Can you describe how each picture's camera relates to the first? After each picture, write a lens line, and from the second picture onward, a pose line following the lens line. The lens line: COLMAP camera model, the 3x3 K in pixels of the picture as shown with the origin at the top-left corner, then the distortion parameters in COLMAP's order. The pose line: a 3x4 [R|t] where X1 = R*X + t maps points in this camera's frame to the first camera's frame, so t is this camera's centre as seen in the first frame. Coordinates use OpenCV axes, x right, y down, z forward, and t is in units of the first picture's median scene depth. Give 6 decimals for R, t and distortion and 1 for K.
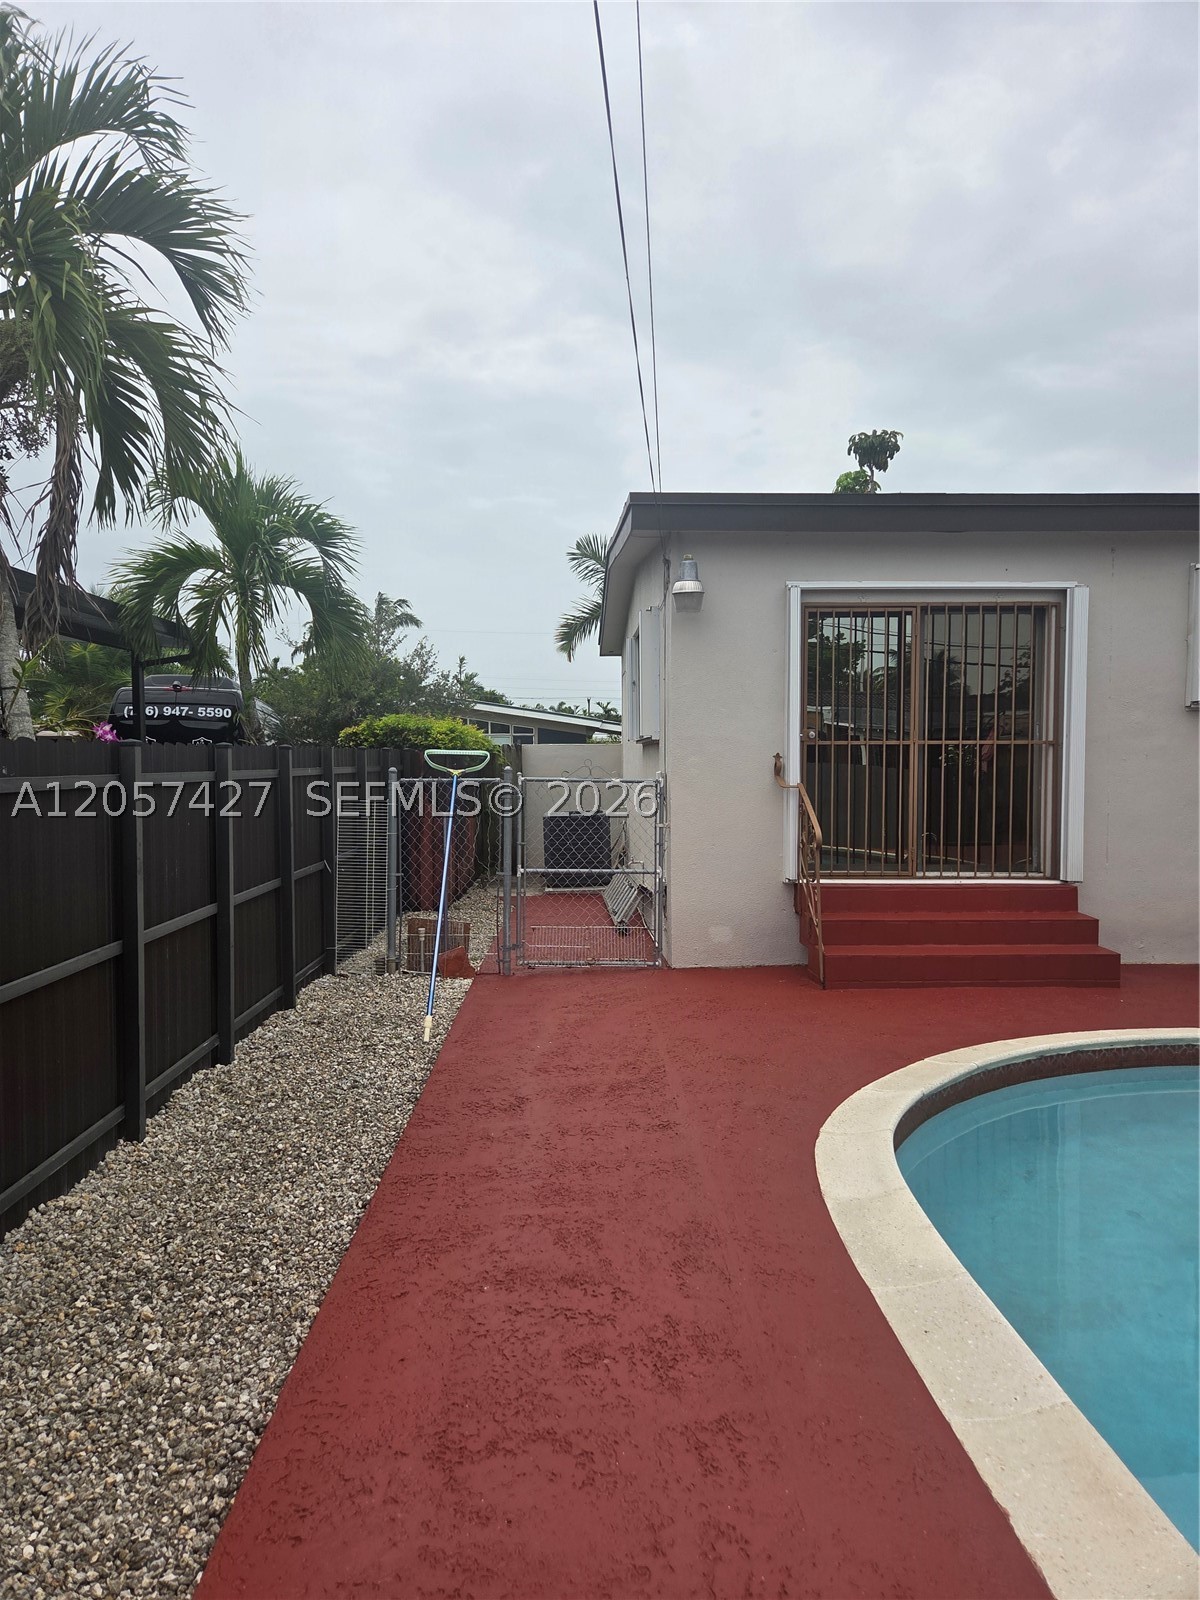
lens RADIAL K [[1069.7, 0, 600.0], [0, 1069.7, 800.0], [0, 0, 1]] dist [0.118906, -0.128840]
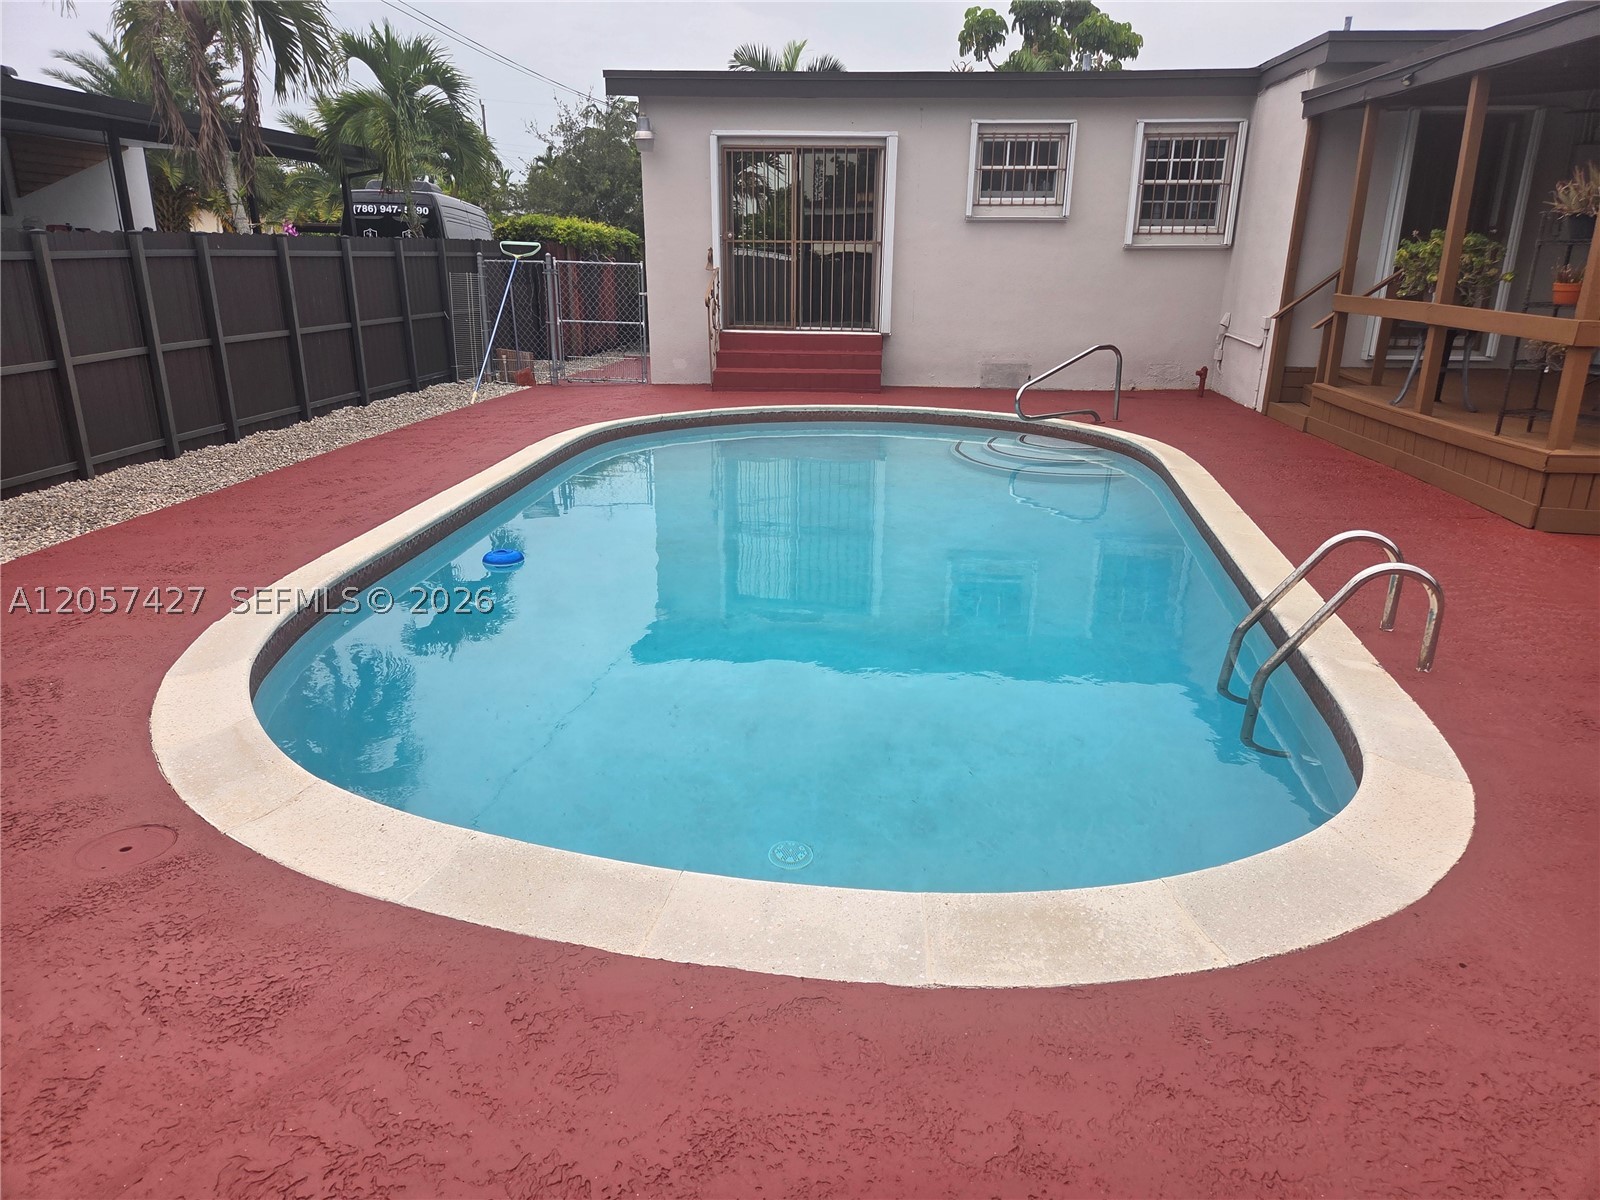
lens RADIAL K [[1069.7, 0, 818.6], [0, 1069.7, 599.2], [0, 0, 1]] dist [0.118906, -0.128840]
pose [[0.994602, 0.038741, -0.096262, 0.503541], [-0.011510, 0.963155, 0.268700, 0.026034], [0.103125, -0.266141, 0.958402, -0.672720]]
